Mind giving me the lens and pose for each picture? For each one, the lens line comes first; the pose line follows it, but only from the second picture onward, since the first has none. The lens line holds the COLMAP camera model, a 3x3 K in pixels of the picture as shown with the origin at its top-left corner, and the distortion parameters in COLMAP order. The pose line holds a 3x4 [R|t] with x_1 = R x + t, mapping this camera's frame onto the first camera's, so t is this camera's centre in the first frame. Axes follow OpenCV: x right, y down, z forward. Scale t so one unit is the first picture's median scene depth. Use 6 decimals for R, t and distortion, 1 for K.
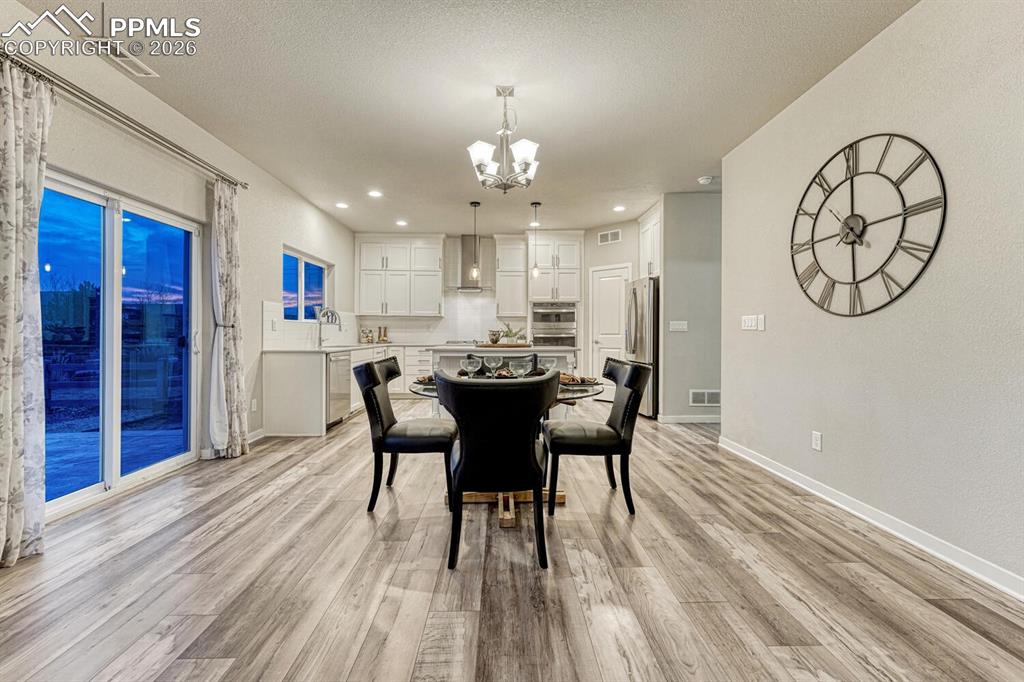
lens RADIAL K [[415.4, 0, 510.4], [0, 415.4, 333.7], [0, 0, 1]] dist [0.001115, 0.000210]
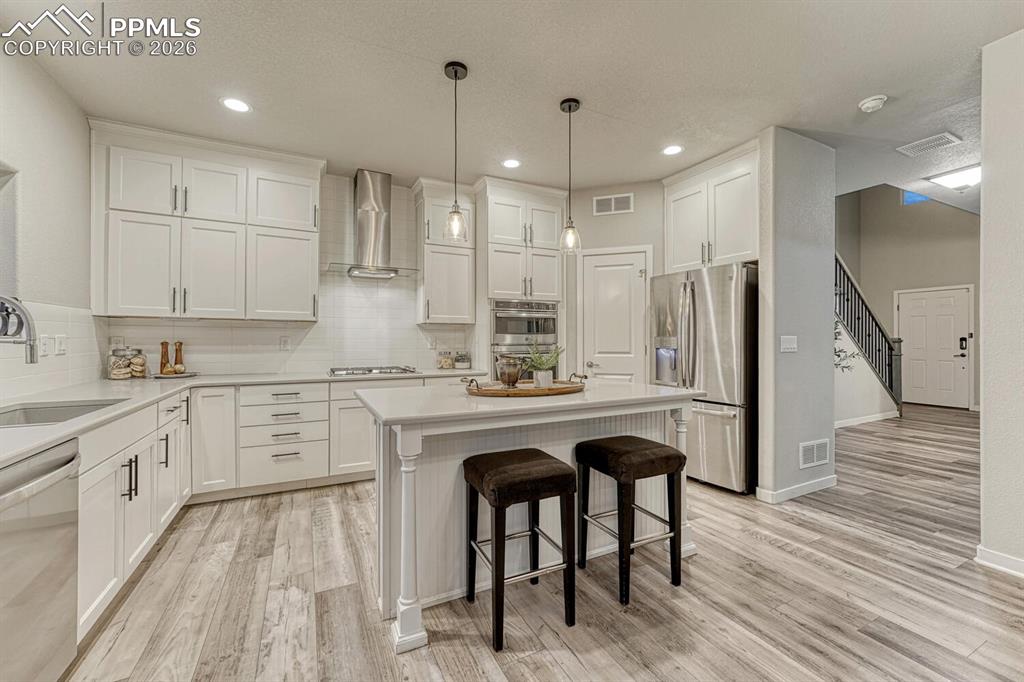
lens RADIAL K [[413.7, 0, 511.4], [0, 413.7, 337.6], [0, 0, 1]] dist [-0.001006, -0.000186]
pose [[0.903516, -0.000348, 0.428553, -0.268930], [0.002990, 0.999980, -0.005492, -0.028623], [-0.428543, 0.006243, 0.903500, 0.698035]]
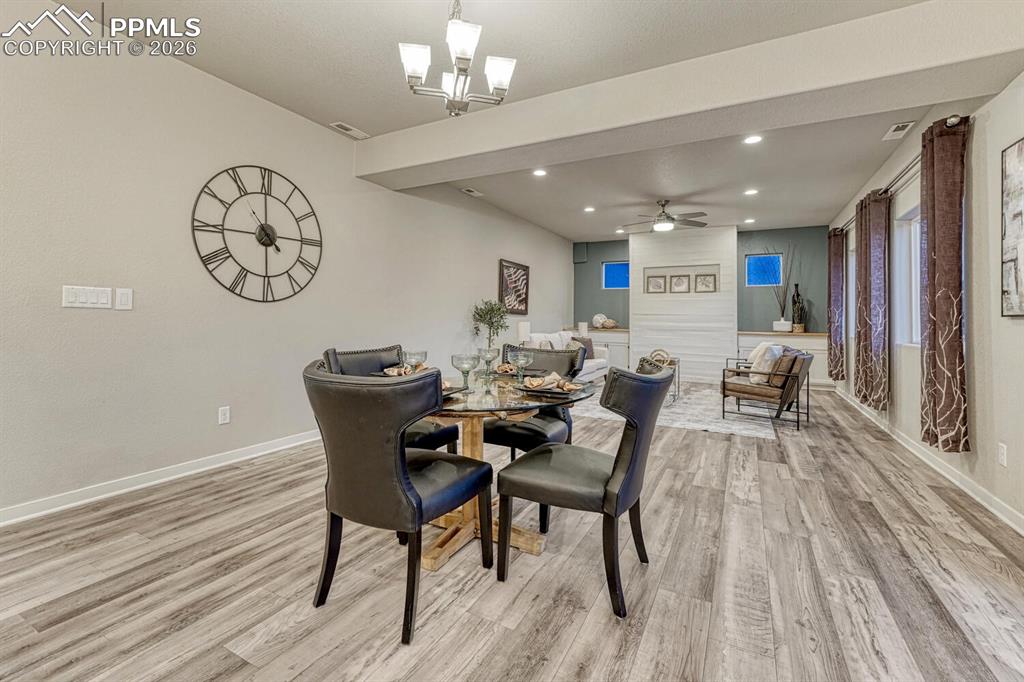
lens RADIAL K [[440.0, 0, 510.9], [0, 440.0, 312.4], [0, 0, 1]] dist [-0.001992, -0.000046]
pose [[-0.872946, -0.007030, 0.487766, -0.288583], [-0.015399, 0.999795, -0.013151, -0.002146], [-0.487574, -0.018991, -0.872875, 1.027036]]
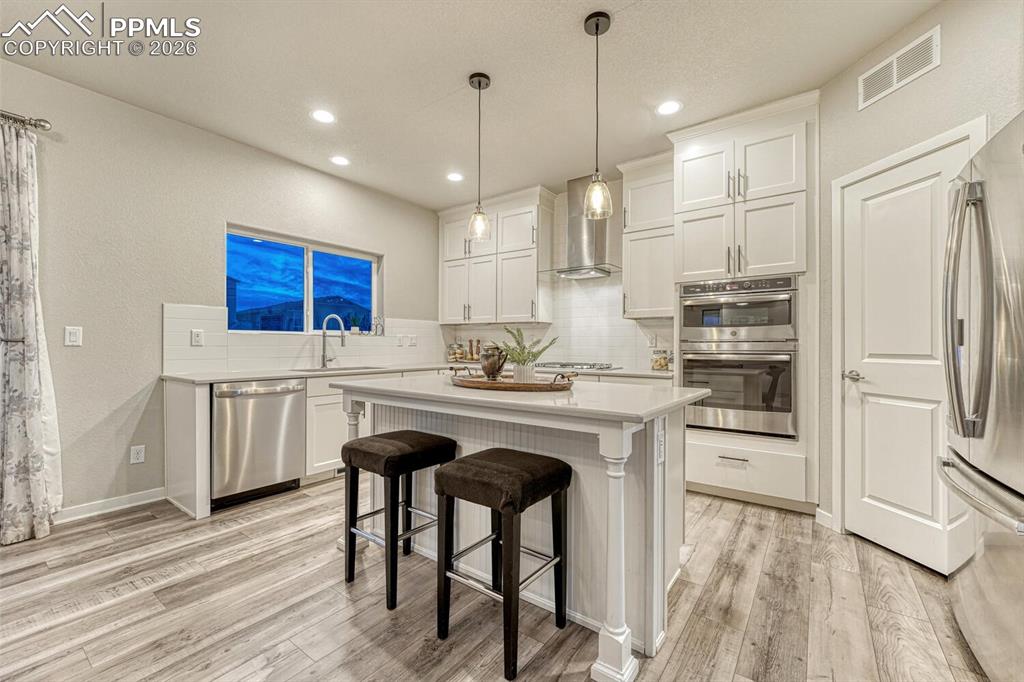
lens RADIAL K [[417.5, 0, 513.6], [0, 417.5, 342.1], [0, 0, 1]] dist [-0.000519, 0.000404]
pose [[0.793890, -0.003883, -0.608049, 0.286293], [-0.002206, 0.999955, -0.009266, -0.009604], [0.608057, 0.008697, 0.793846, 0.782118]]
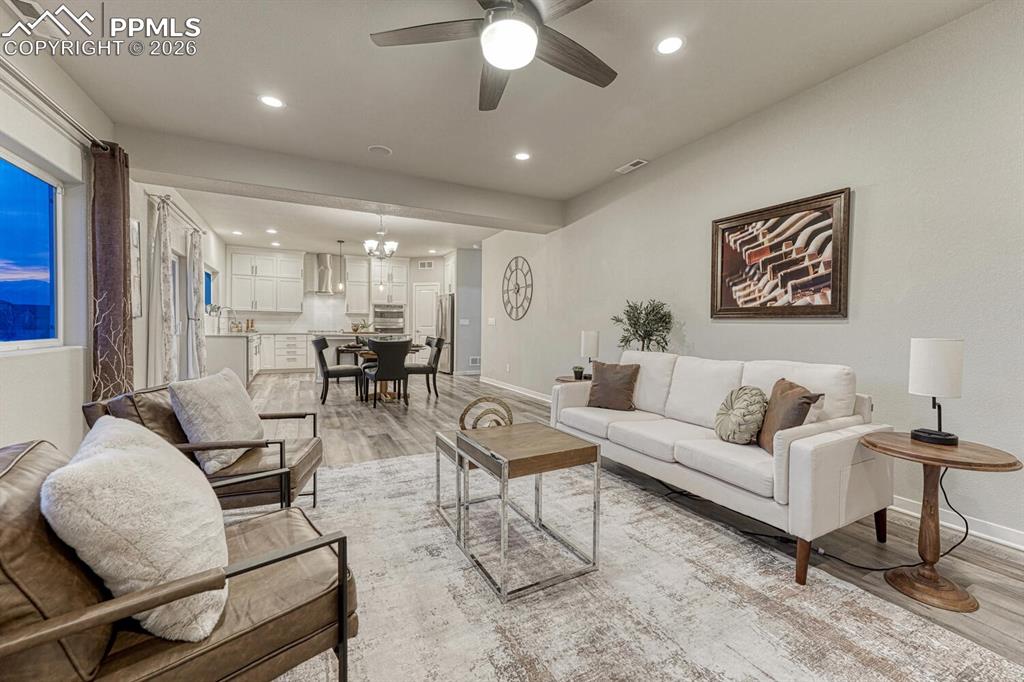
lens RADIAL K [[413.7, 0, 511.4], [0, 413.7, 337.6], [0, 0, 1]] dist [-0.001006, -0.000186]
pose [[0.901574, -0.004276, 0.432603, -0.217919], [-0.007407, 0.999652, 0.025318, 0.002109], [-0.432561, -0.026030, 0.901229, -0.816835]]
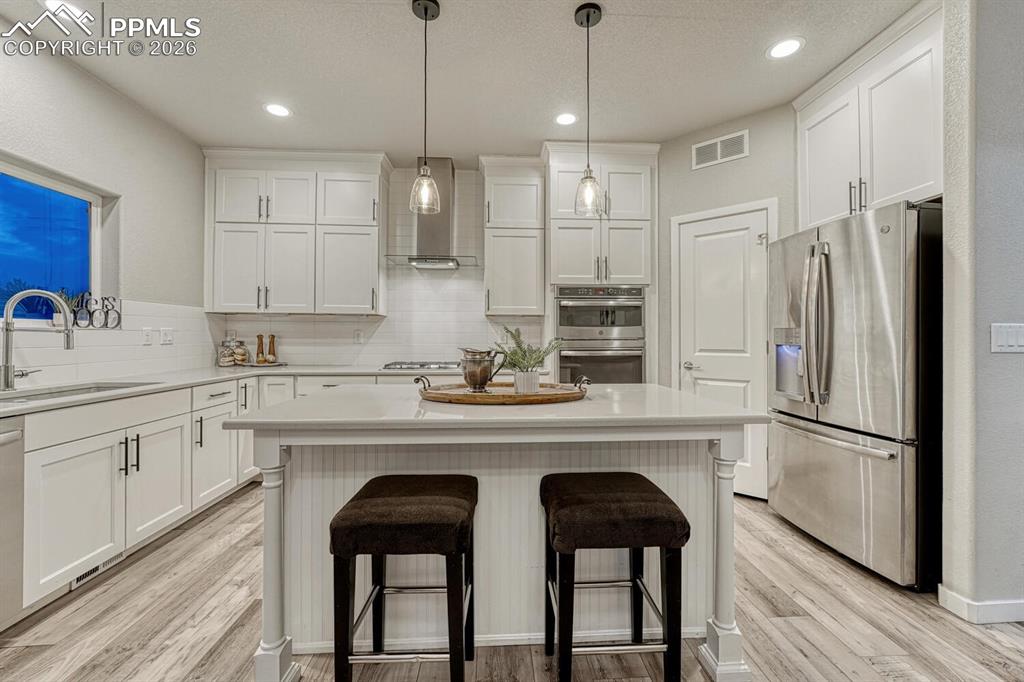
lens RADIAL K [[420.2, 0, 516.3], [0, 420.2, 334.2], [0, 0, 1]] dist [-0.007009, 0.000500]
pose [[0.999302, -0.000091, 0.037351, -0.023118], [0.000416, 0.999962, -0.008691, -0.020427], [-0.037349, 0.008701, 0.999264, 0.758334]]
